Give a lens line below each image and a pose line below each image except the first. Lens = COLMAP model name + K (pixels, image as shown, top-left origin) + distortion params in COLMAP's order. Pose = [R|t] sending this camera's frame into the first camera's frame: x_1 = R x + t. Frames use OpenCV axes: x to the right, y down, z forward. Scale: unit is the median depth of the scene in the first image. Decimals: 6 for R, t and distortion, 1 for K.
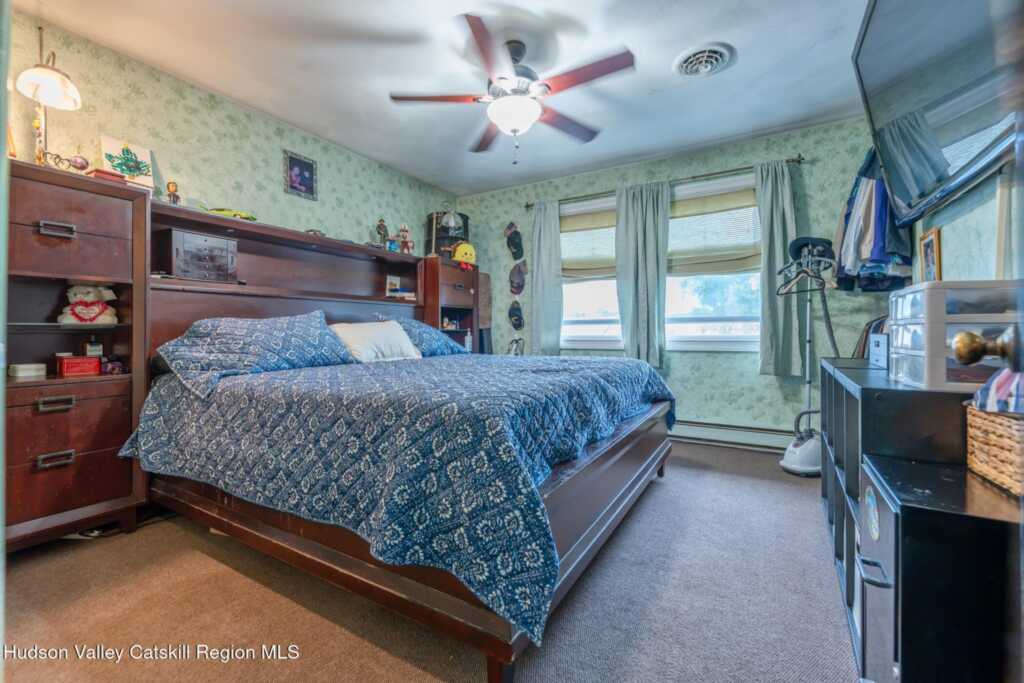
lens RADIAL K [[429.3, 0, 513.2], [0, 429.3, 324.8], [0, 0, 1]] dist [0.001074, 0.000044]
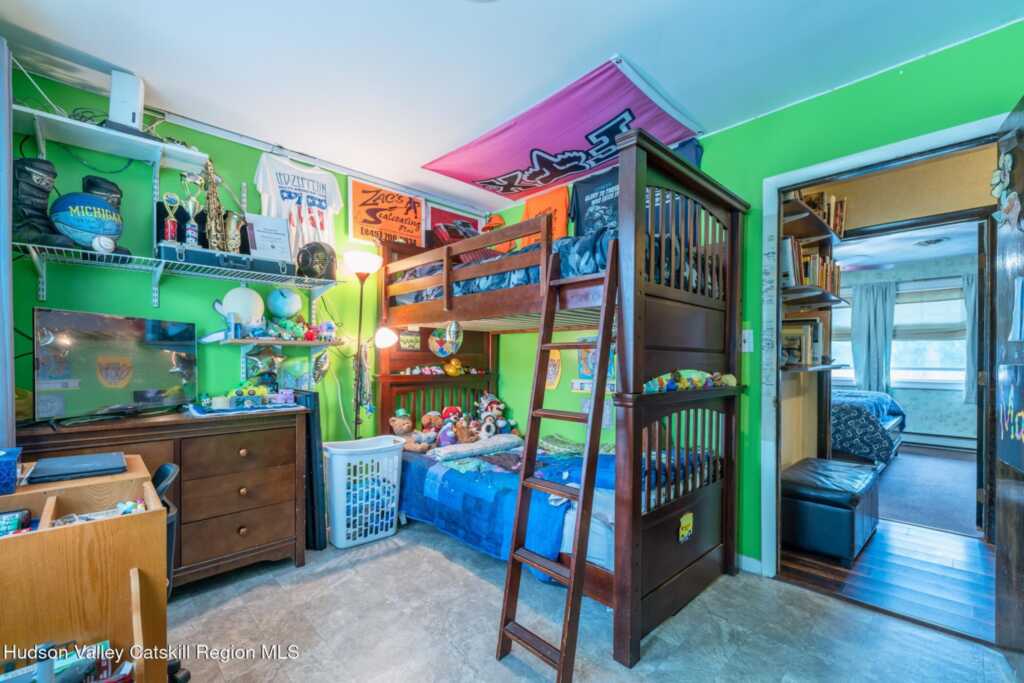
lens RADIAL K [[436.0, 0, 509.3], [0, 436.0, 359.4], [0, 0, 1]] dist [0.000631, 0.000068]
pose [[0.959668, 0.006128, -0.281069, -0.603790], [-0.002203, 0.999896, 0.014279, -0.070947], [0.281128, -0.013084, 0.959581, -1.046532]]
